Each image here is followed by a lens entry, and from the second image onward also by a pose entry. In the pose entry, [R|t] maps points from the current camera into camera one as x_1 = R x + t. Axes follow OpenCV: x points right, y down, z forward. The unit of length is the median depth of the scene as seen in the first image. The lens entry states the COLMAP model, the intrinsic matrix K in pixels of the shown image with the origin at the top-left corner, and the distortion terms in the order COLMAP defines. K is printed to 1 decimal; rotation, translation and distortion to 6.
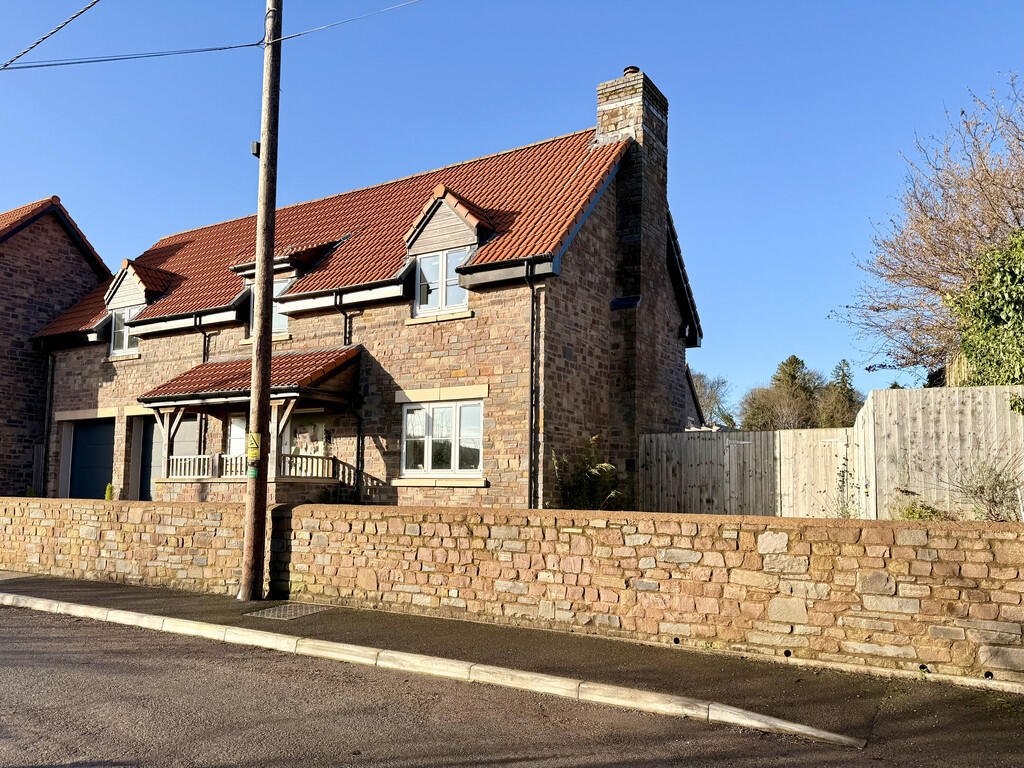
lens RADIAL K [[717.4, 0, 512.0], [0, 717.4, 384.0], [0, 0, 1]] dist [0.073706, -0.091165]
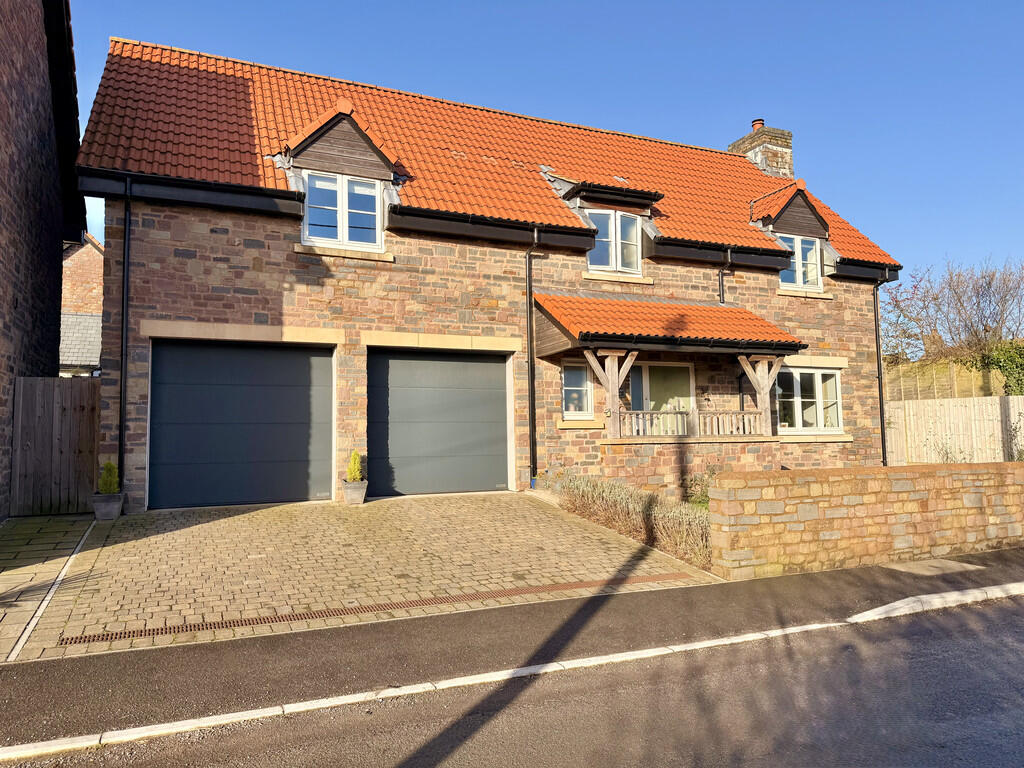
lens RADIAL K [[717.4, 0, 512.0], [0, 717.4, 384.0], [0, 0, 1]] dist [0.073706, -0.091165]
pose [[0.606063, 0.061889, 0.793005, -1.187344], [-0.081717, 0.996538, -0.015320, 0.096916], [-0.791208, -0.055517, 0.609022, 0.614762]]
